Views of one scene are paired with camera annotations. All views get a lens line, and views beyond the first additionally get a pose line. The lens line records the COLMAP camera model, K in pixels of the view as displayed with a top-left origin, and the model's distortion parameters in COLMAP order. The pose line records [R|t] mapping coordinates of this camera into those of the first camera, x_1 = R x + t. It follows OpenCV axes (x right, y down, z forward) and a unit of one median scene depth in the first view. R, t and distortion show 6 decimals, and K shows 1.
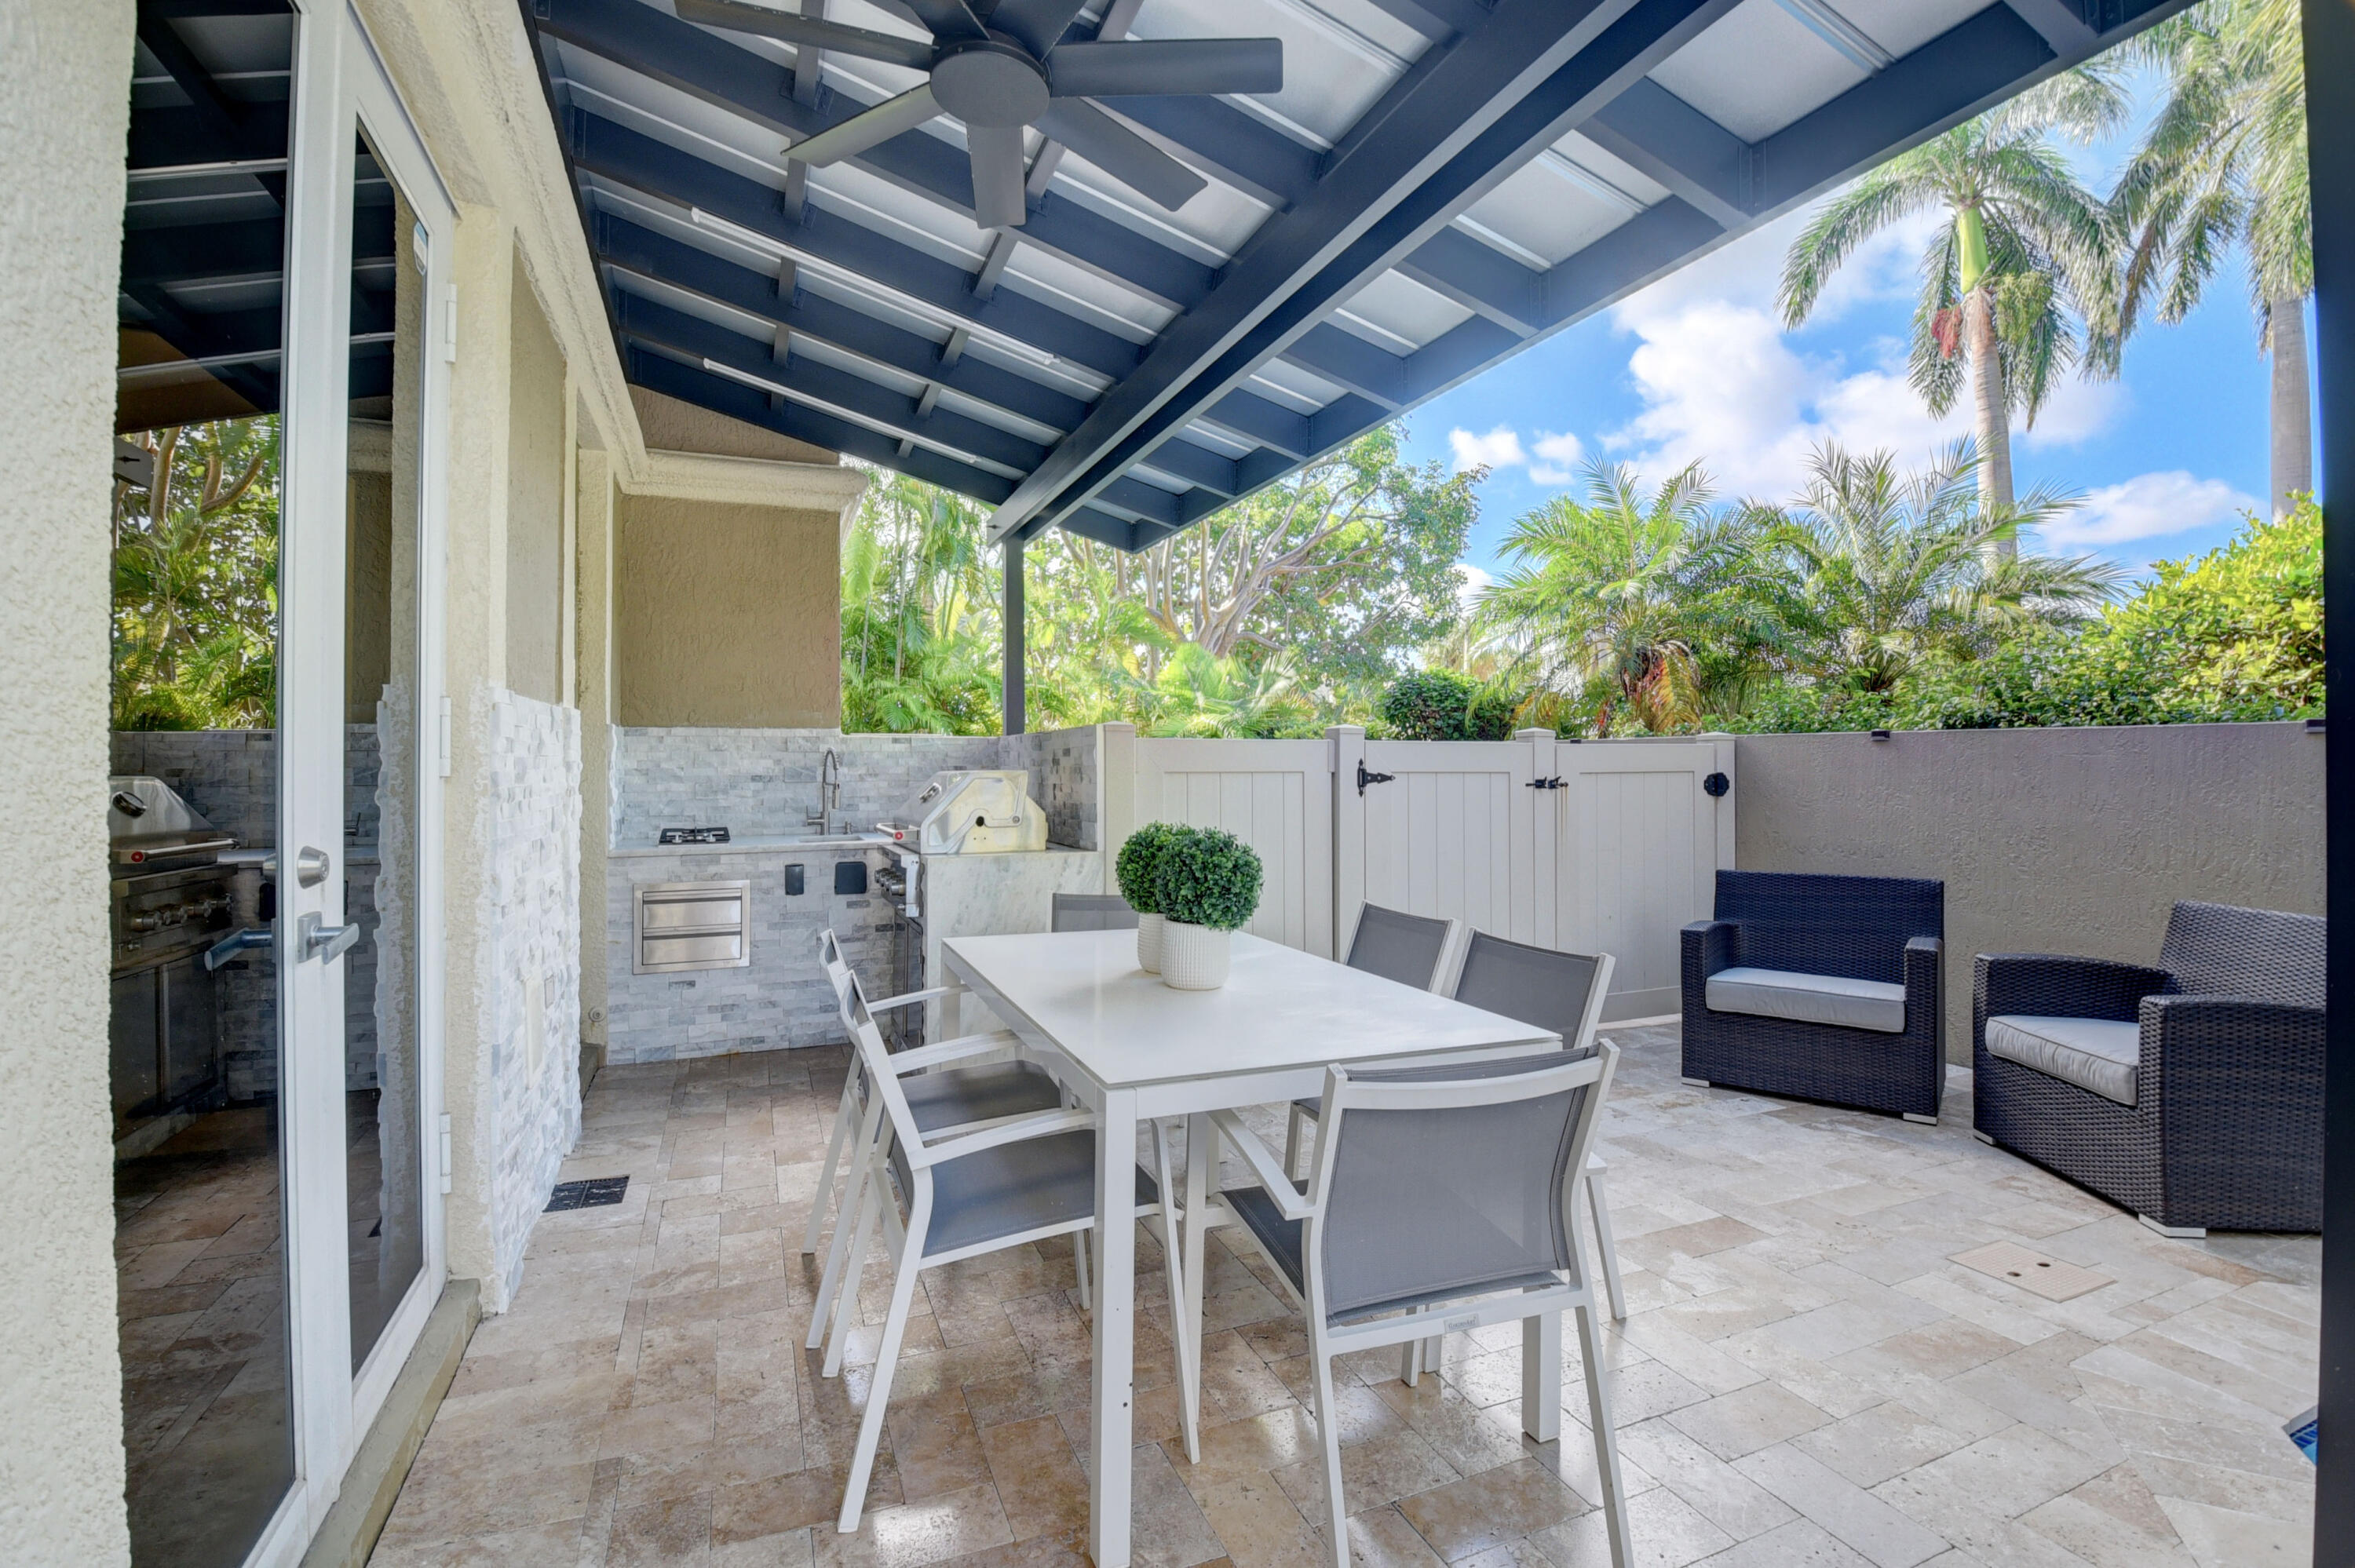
lens RADIAL K [[1040.4, 0, 1172.0], [0, 1040.4, 755.6], [0, 0, 1]] dist [0.015585, -0.023231]
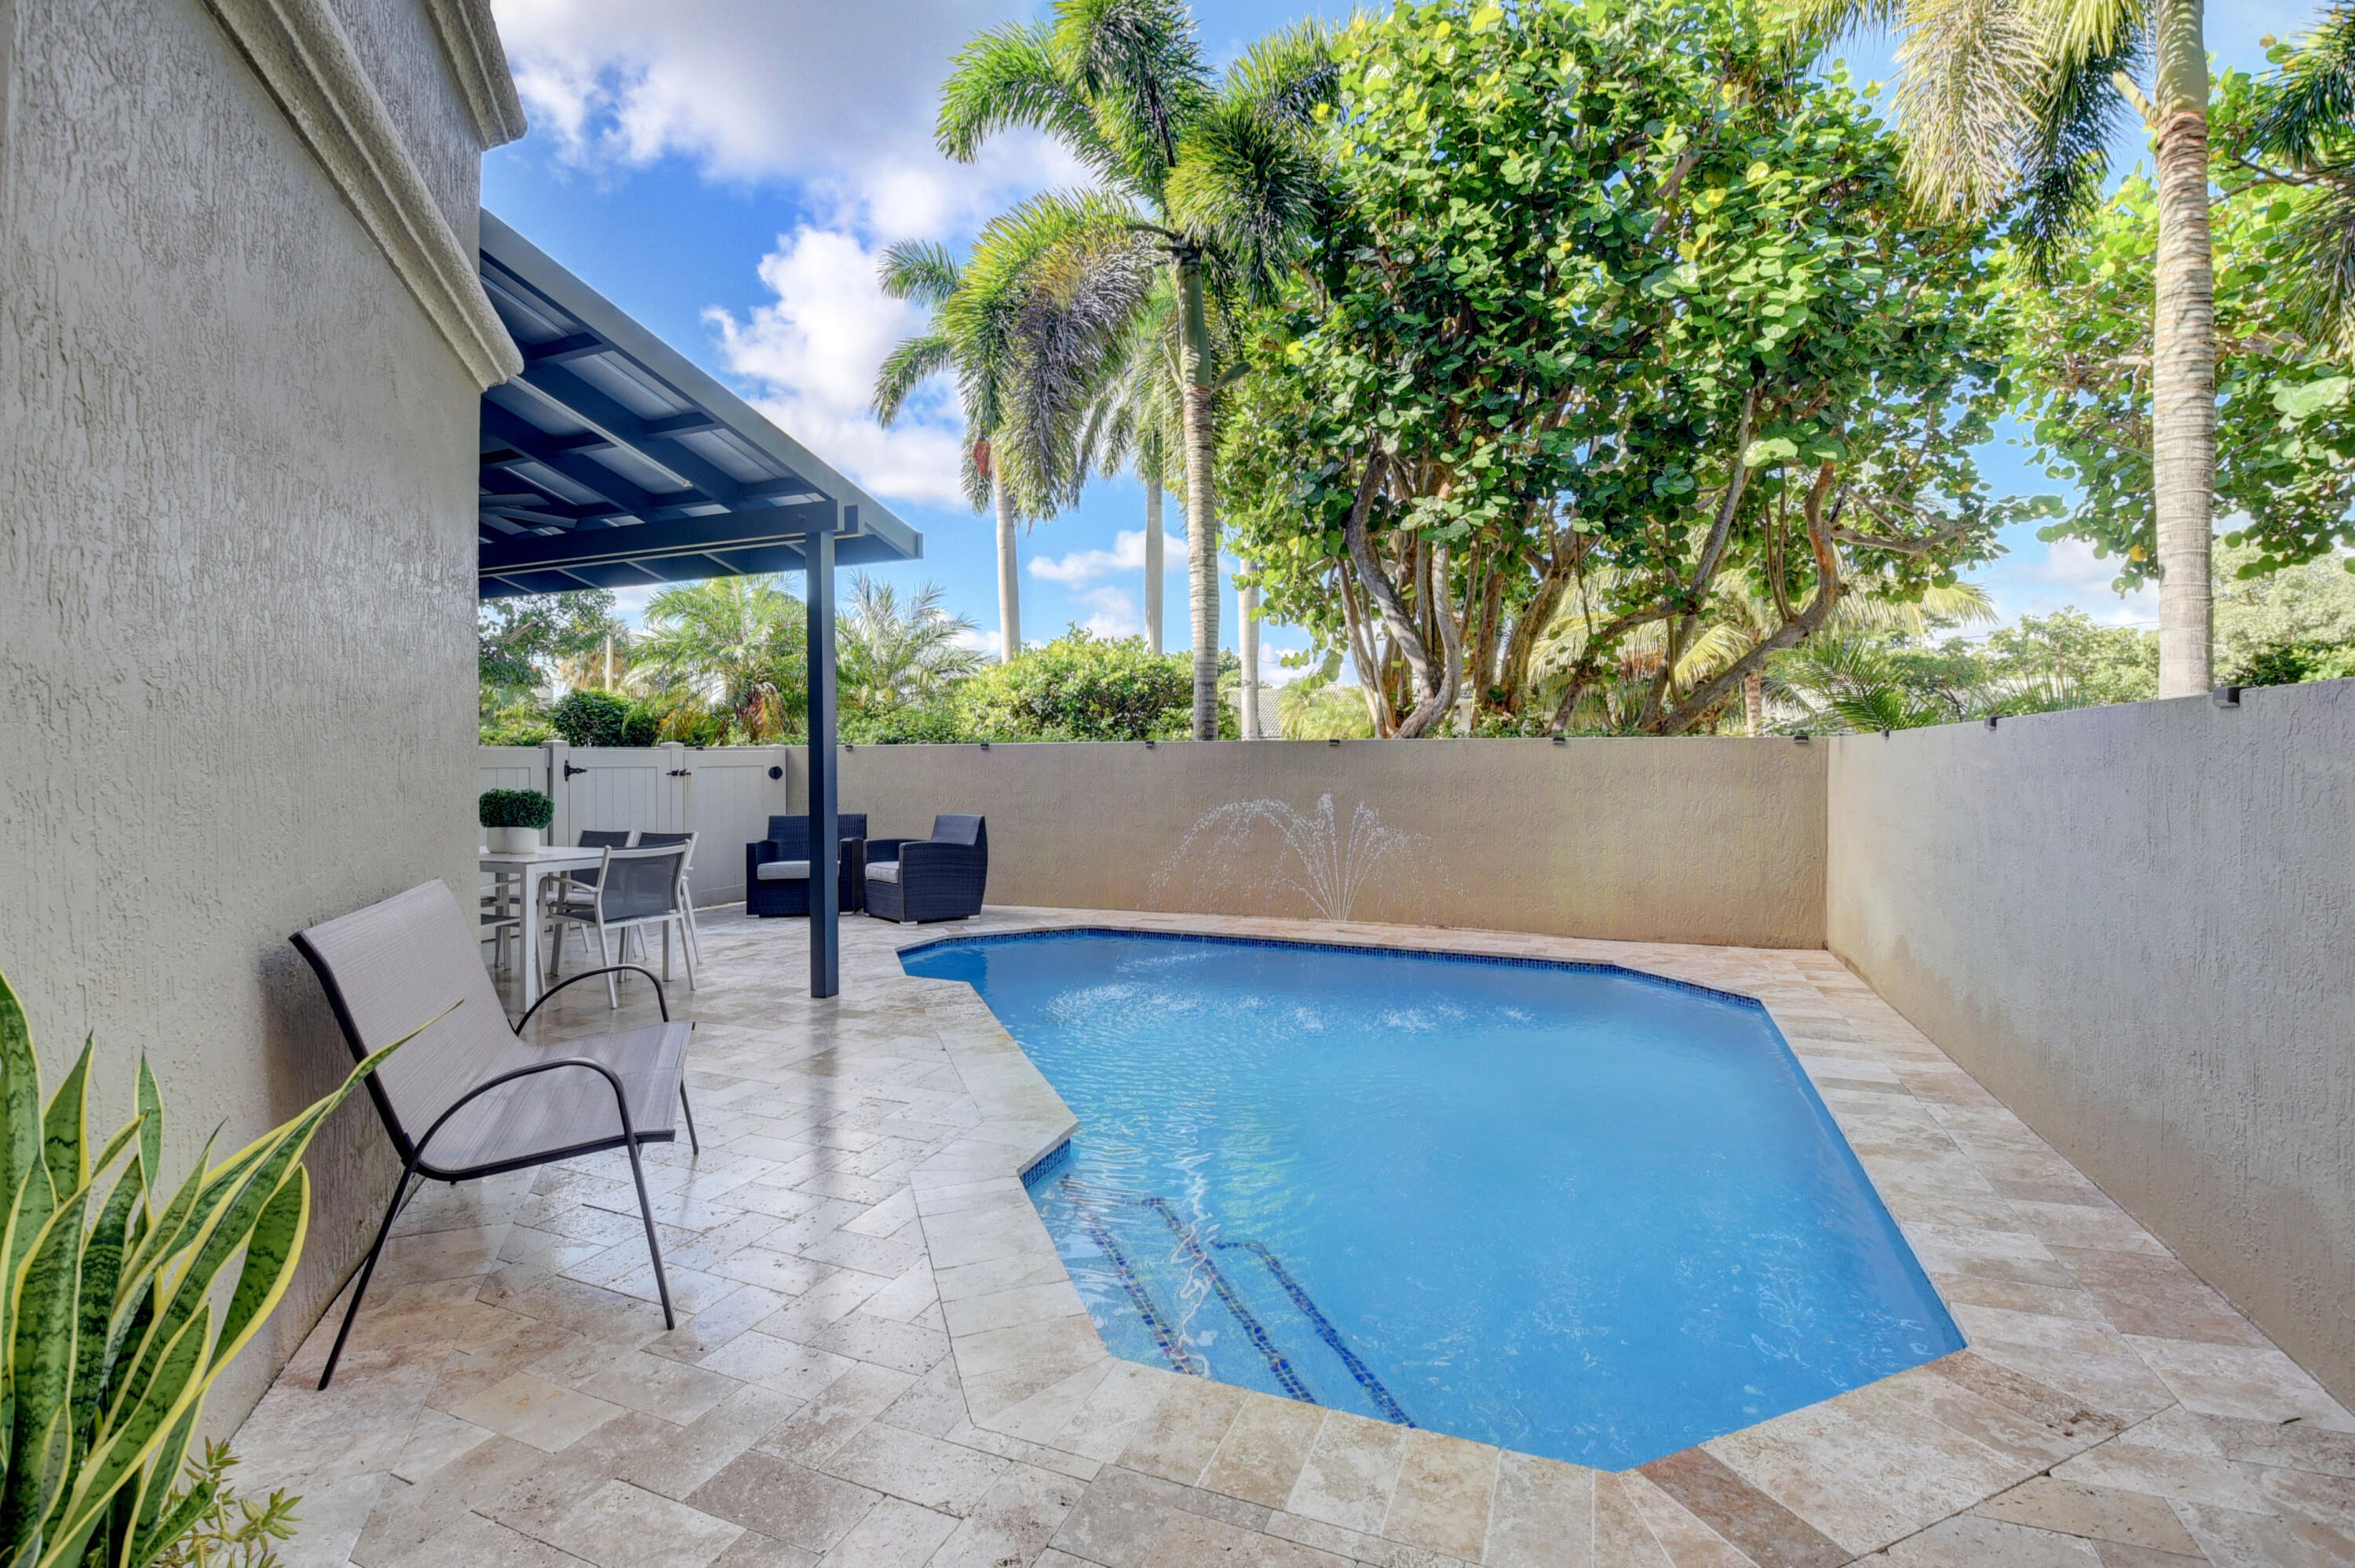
lens RADIAL K [[1040.4, 0, 1172.0], [0, 1040.4, 755.6], [0, 0, 1]] dist [0.015585, -0.023231]
pose [[0.714725, -0.002013, 0.699403, -0.286985], [0.000764, 0.999998, 0.002098, -0.006115], [-0.699405, -0.000965, 0.714725, -0.870927]]
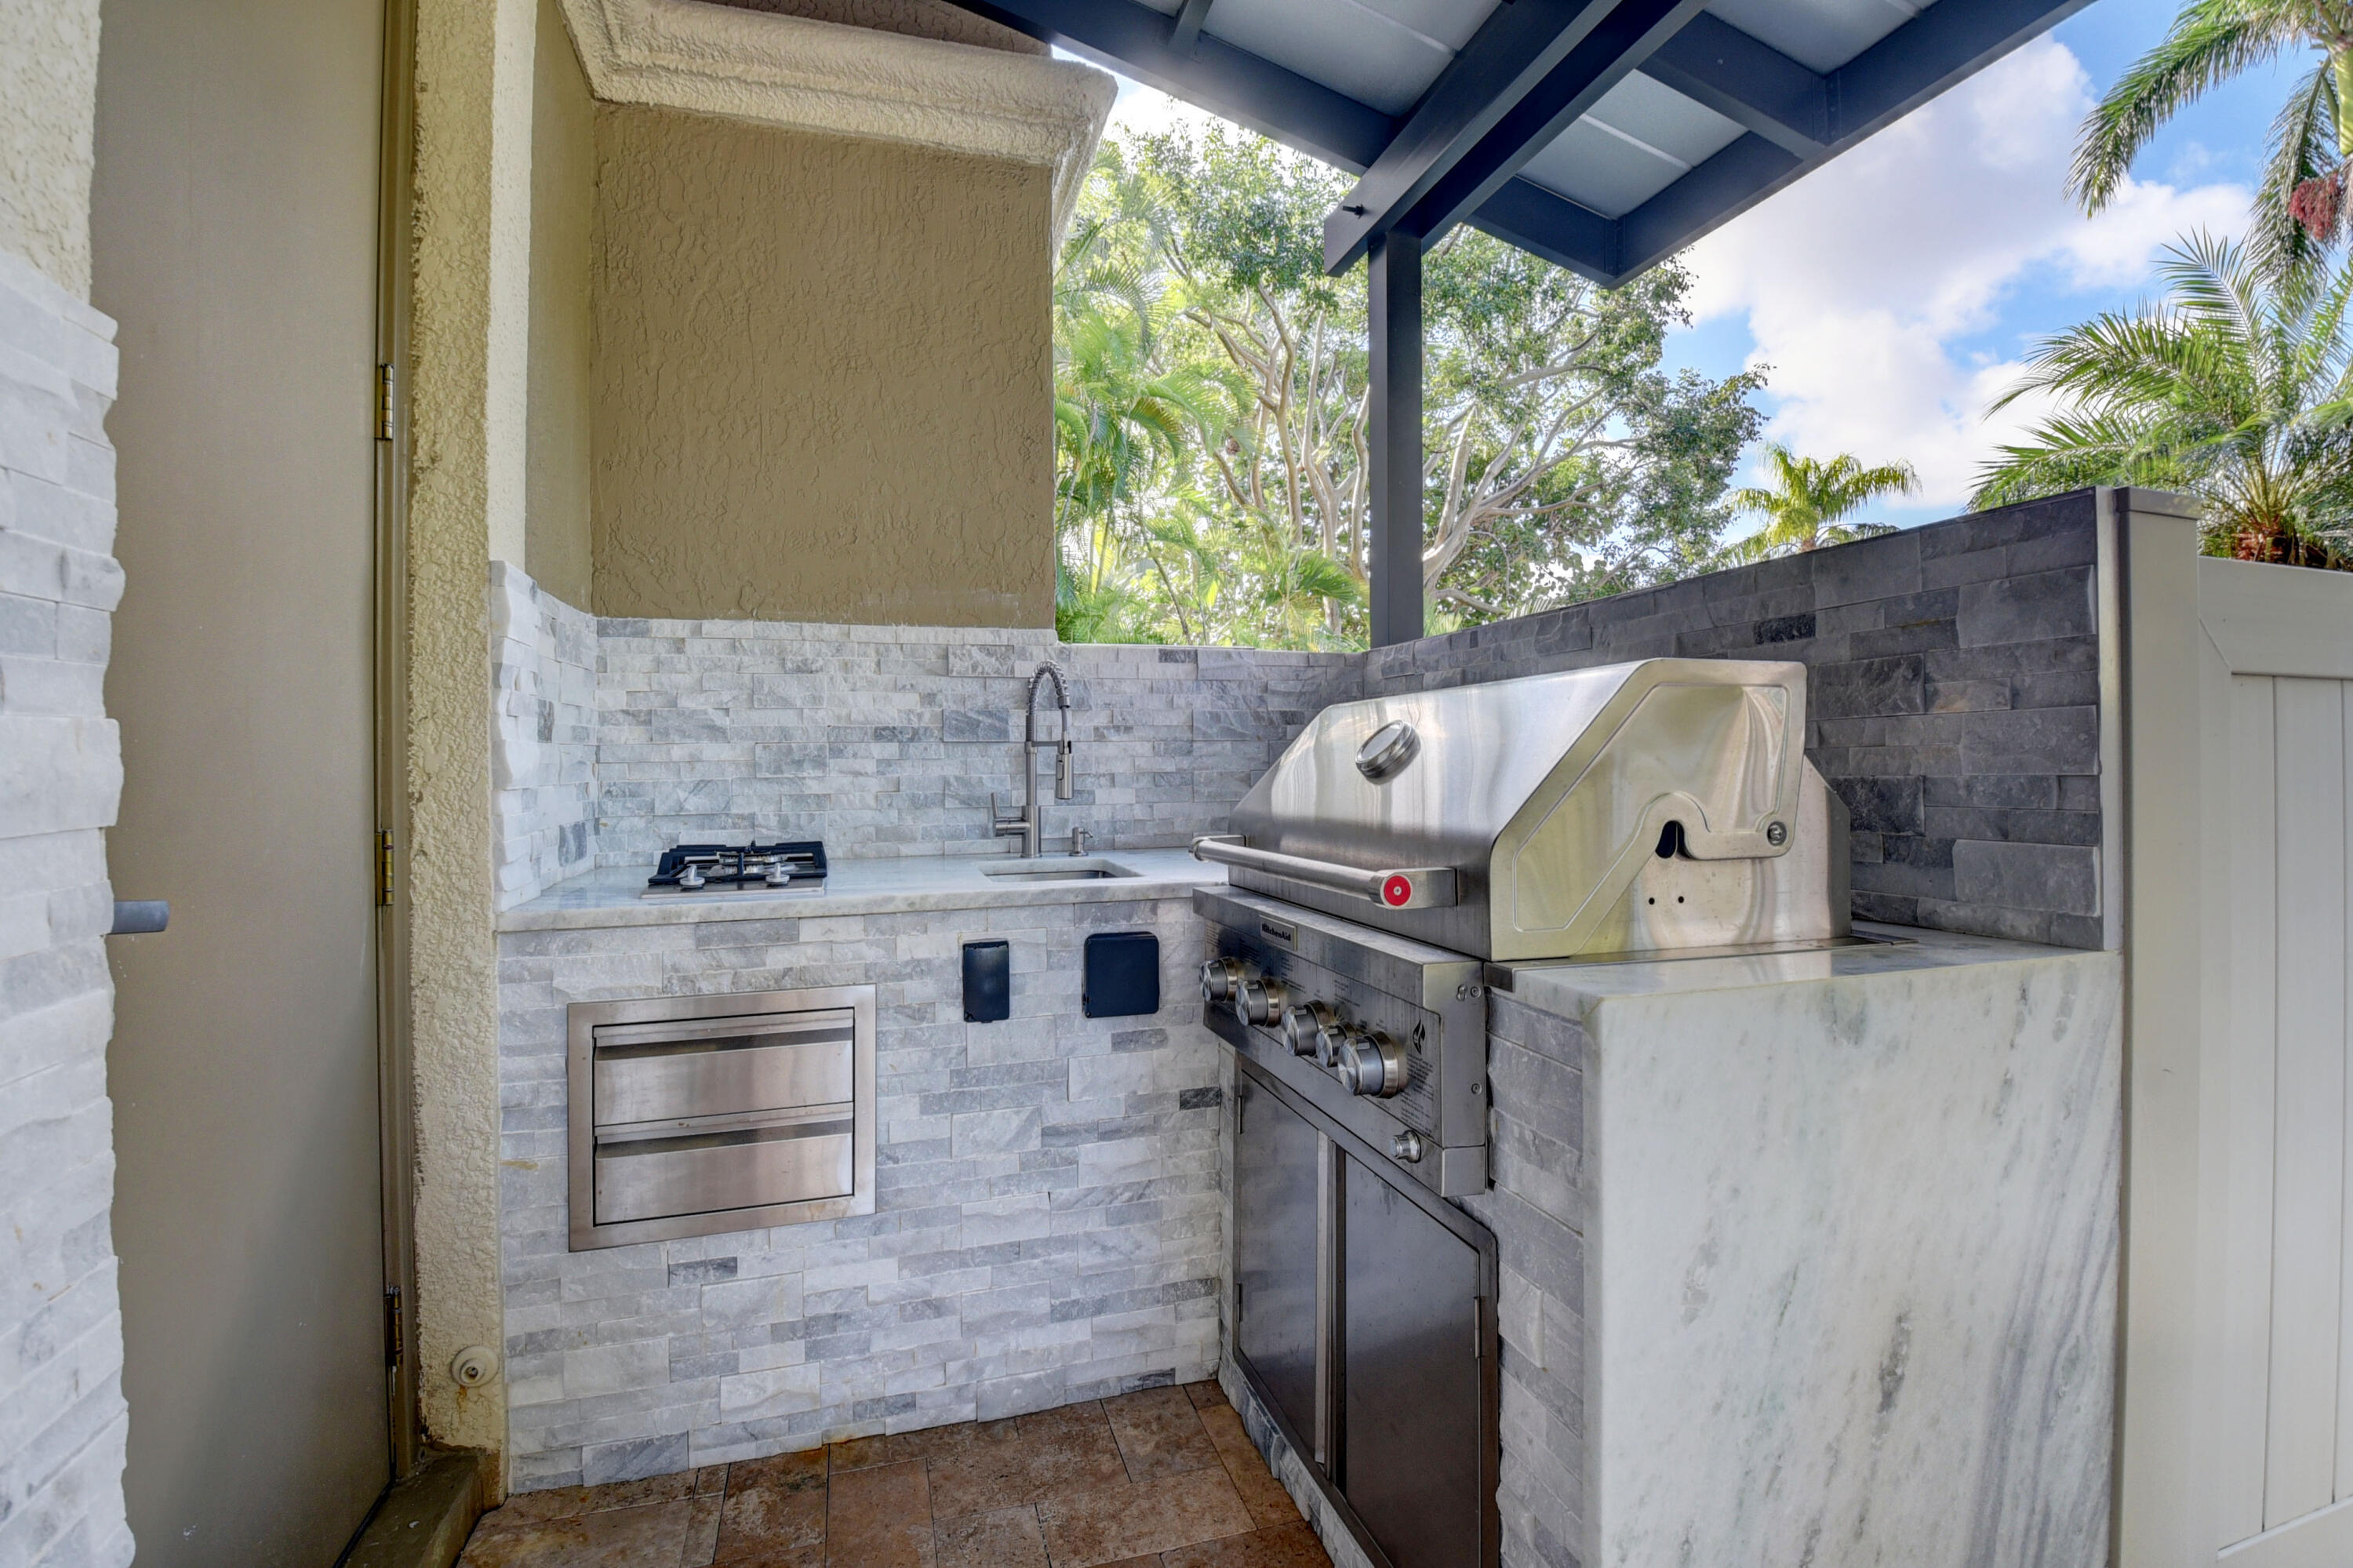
lens RADIAL K [[1036.6, 0, 1158.8], [0, 1036.6, 759.7], [0, 0, 1]] dist [0.012884, -0.025074]
pose [[0.994033, -0.005409, -0.108950, -0.236137], [0.006074, 0.999965, 0.005766, 0.032304], [0.108915, -0.006394, 0.994031, 0.576433]]
